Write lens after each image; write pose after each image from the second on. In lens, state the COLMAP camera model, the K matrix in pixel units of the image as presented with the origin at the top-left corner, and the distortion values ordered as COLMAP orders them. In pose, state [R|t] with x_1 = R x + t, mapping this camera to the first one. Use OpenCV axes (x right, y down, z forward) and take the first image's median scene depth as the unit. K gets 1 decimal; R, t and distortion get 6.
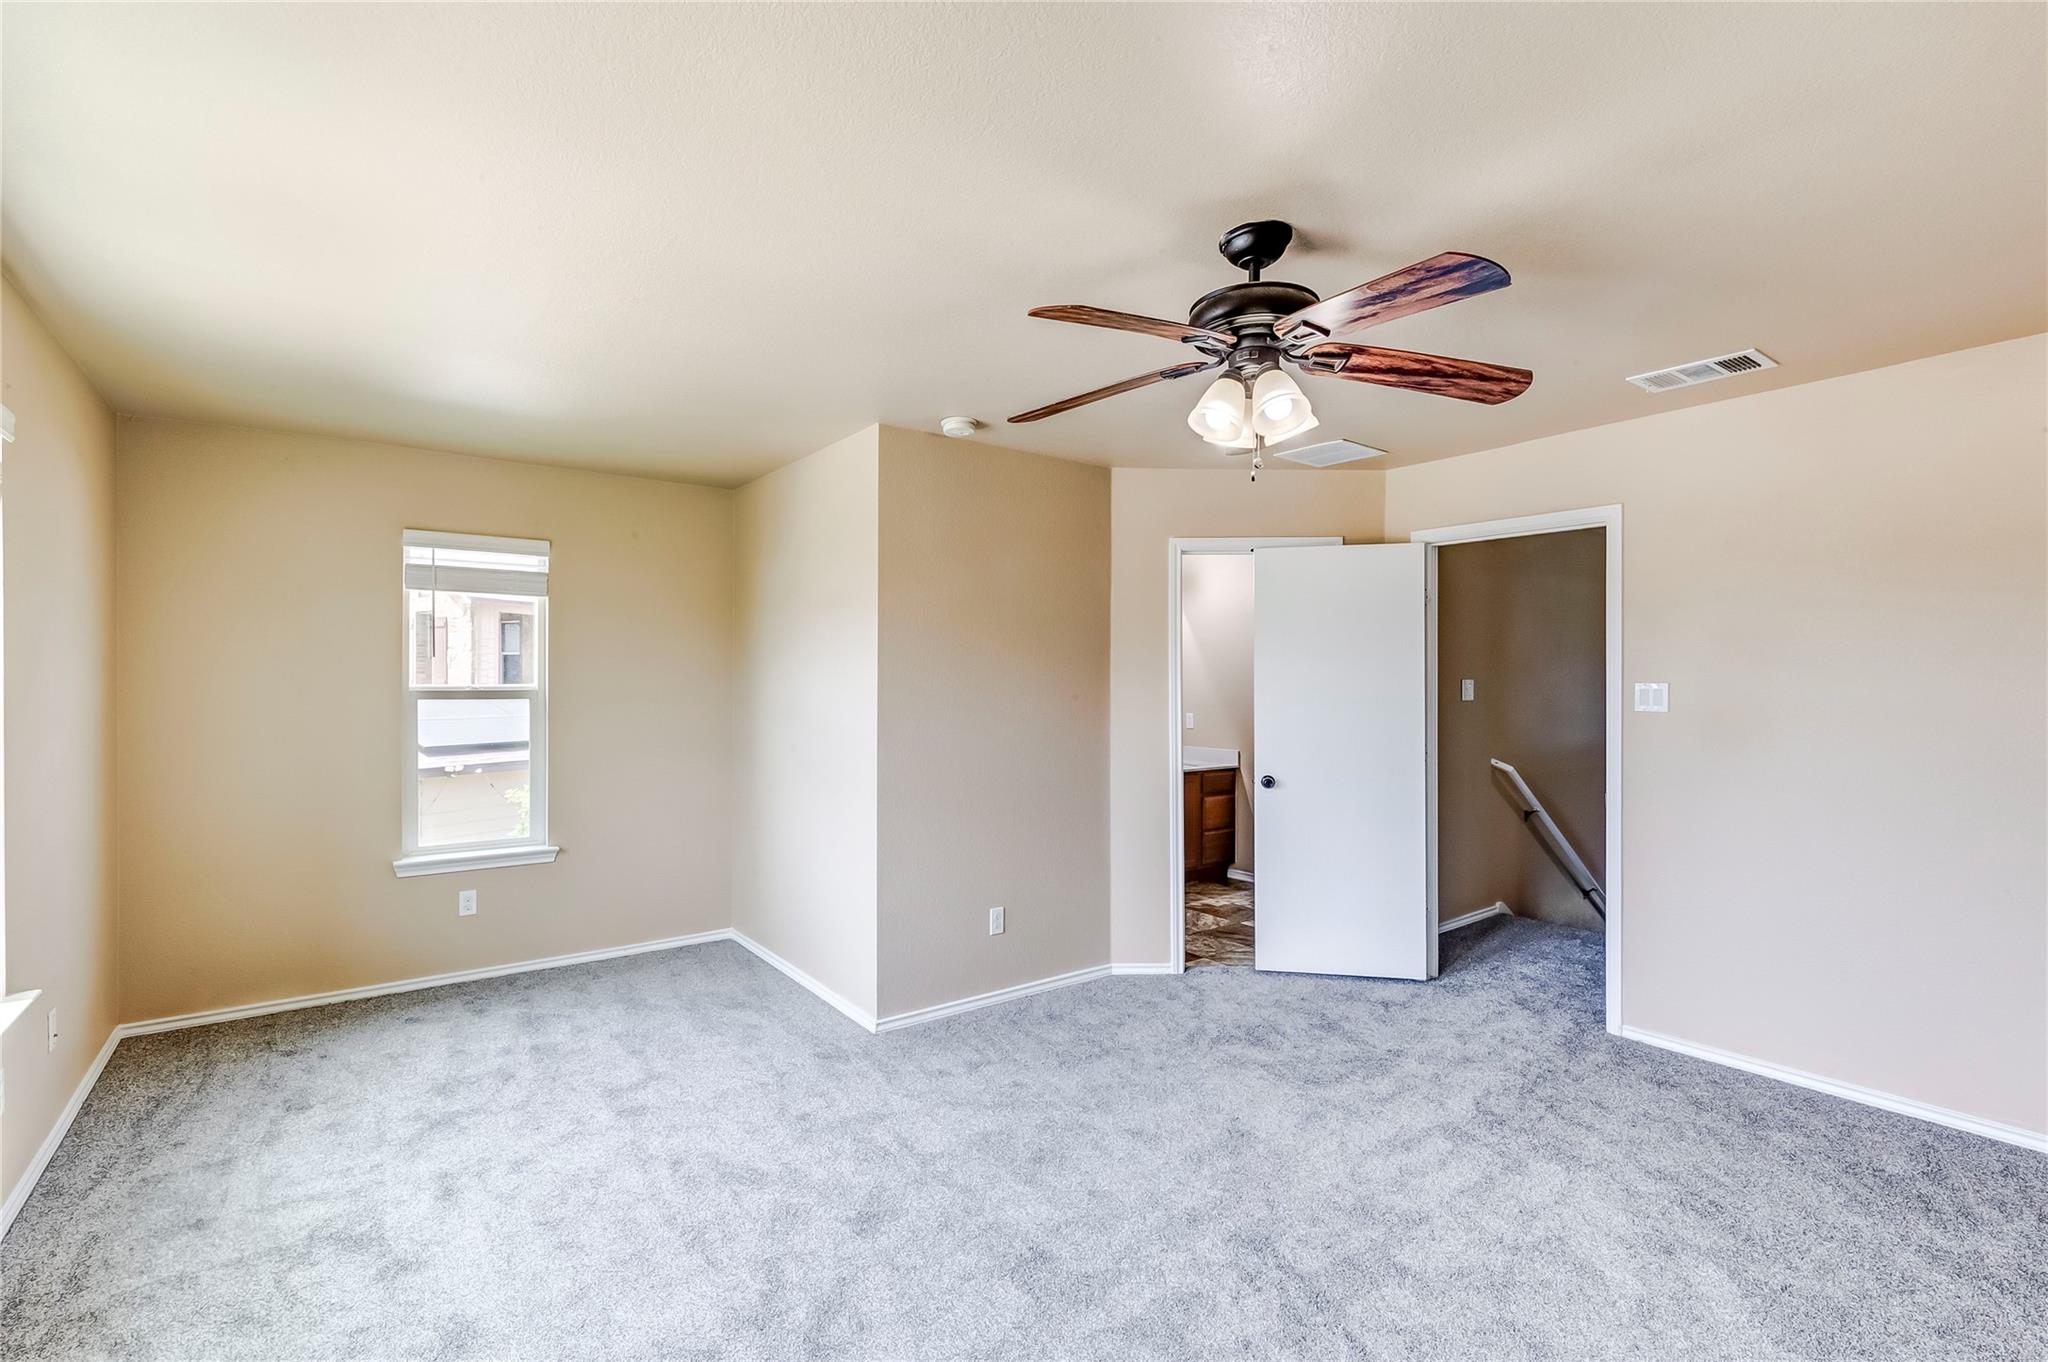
lens RADIAL K [[929.8, 0, 1062.6], [0, 929.8, 676.7], [0, 0, 1]] dist [0.005320, -0.000292]
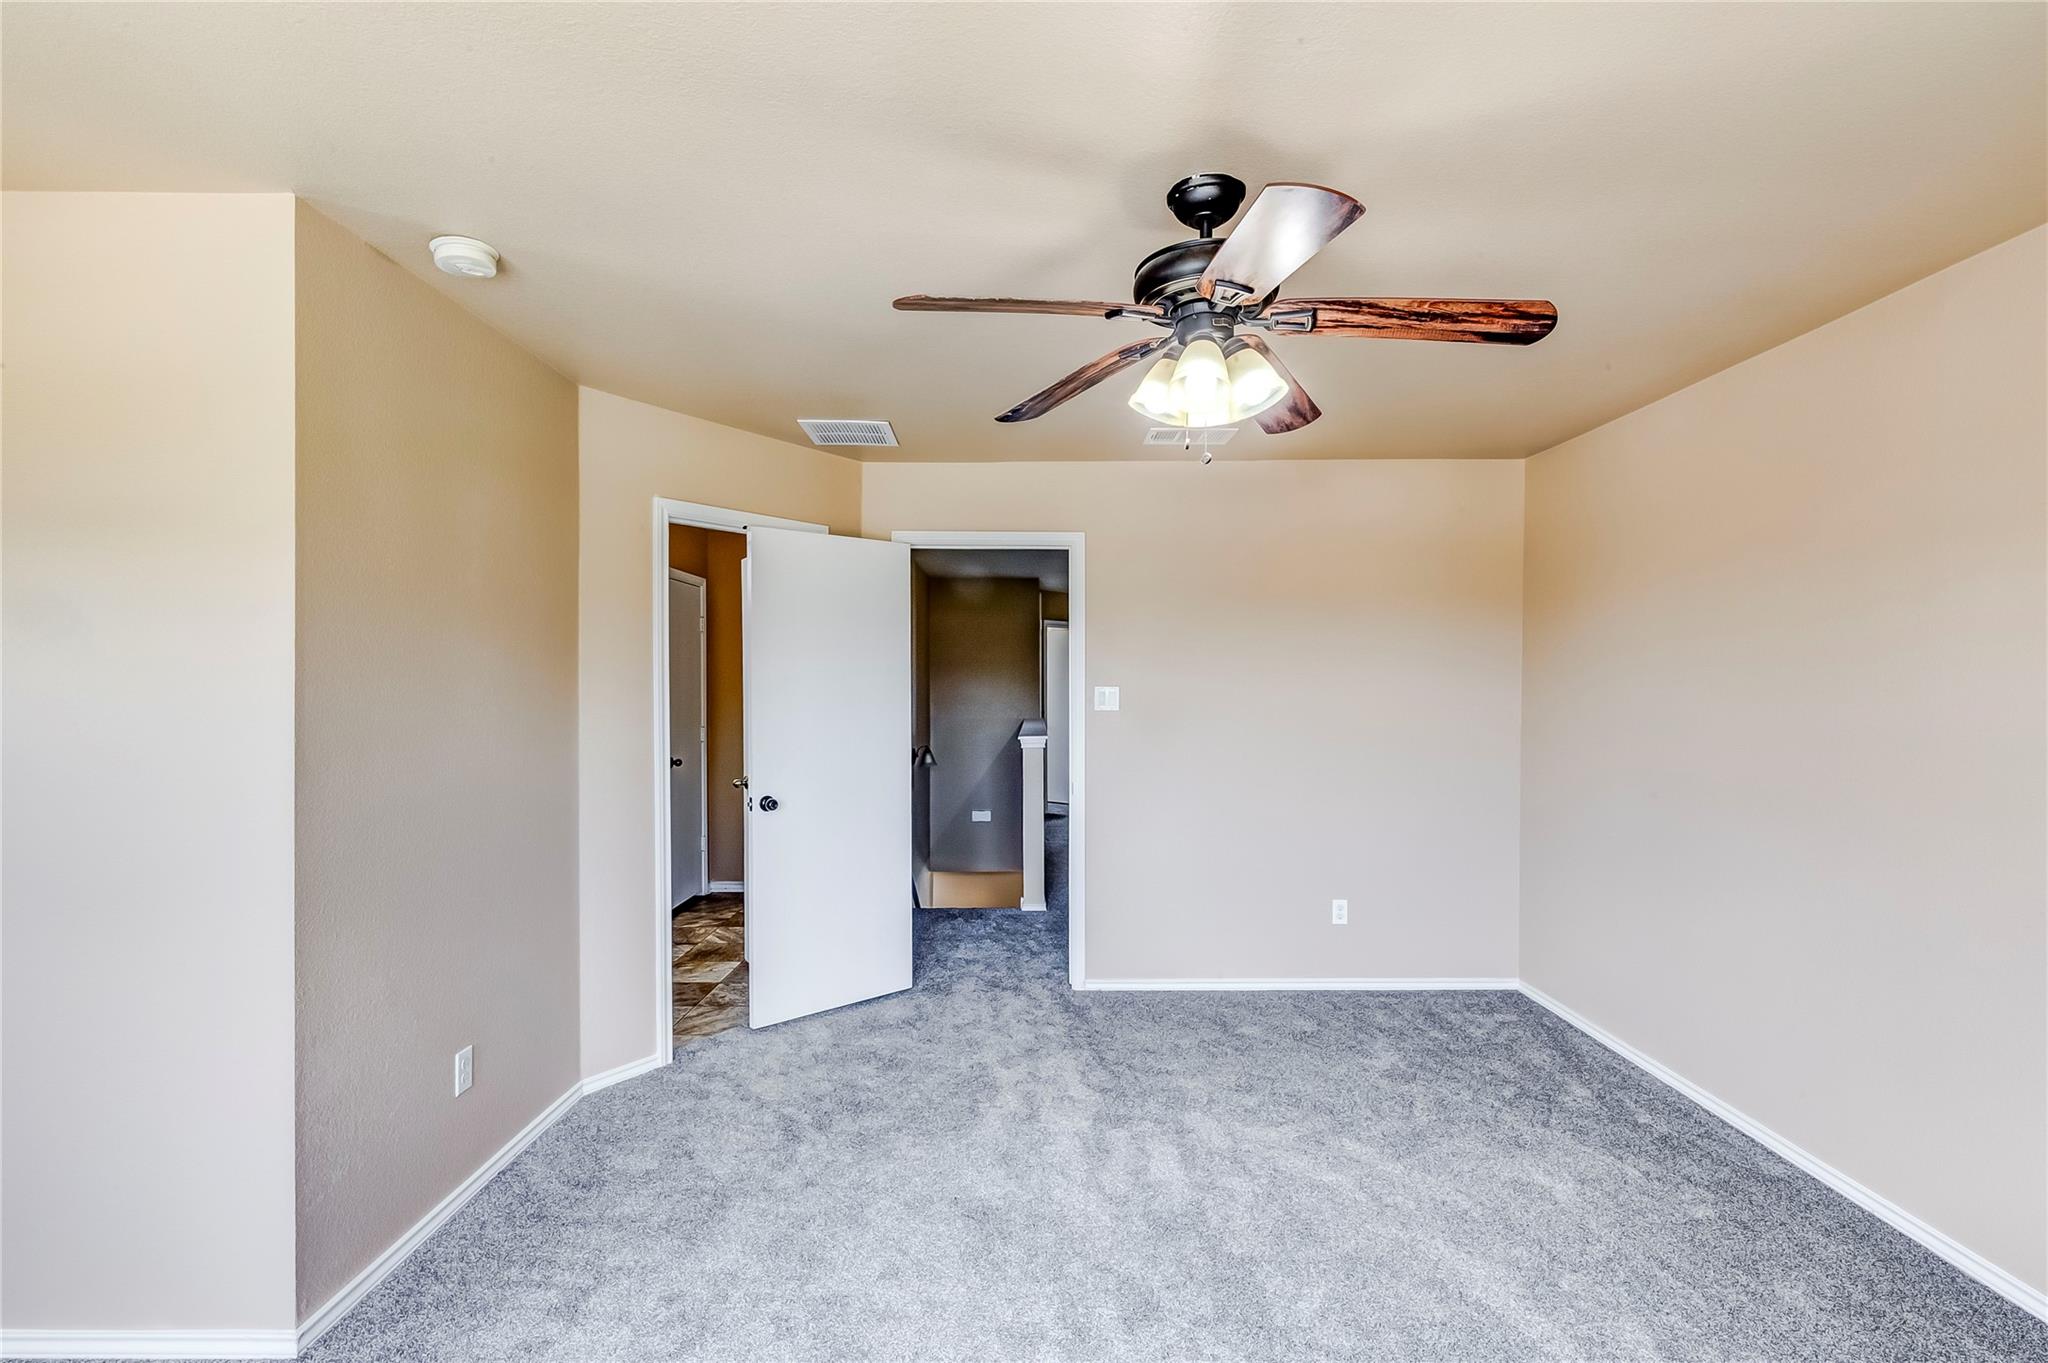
lens RADIAL K [[929.8, 0, 1045.3], [0, 929.8, 684.2], [0, 0, 1]] dist [0.005320, -0.000292]
pose [[0.610825, -0.000548, 0.791766, -0.352377], [-0.004626, 0.999980, 0.004261, -0.000634], [-0.791752, -0.006266, 0.610810, 0.335831]]
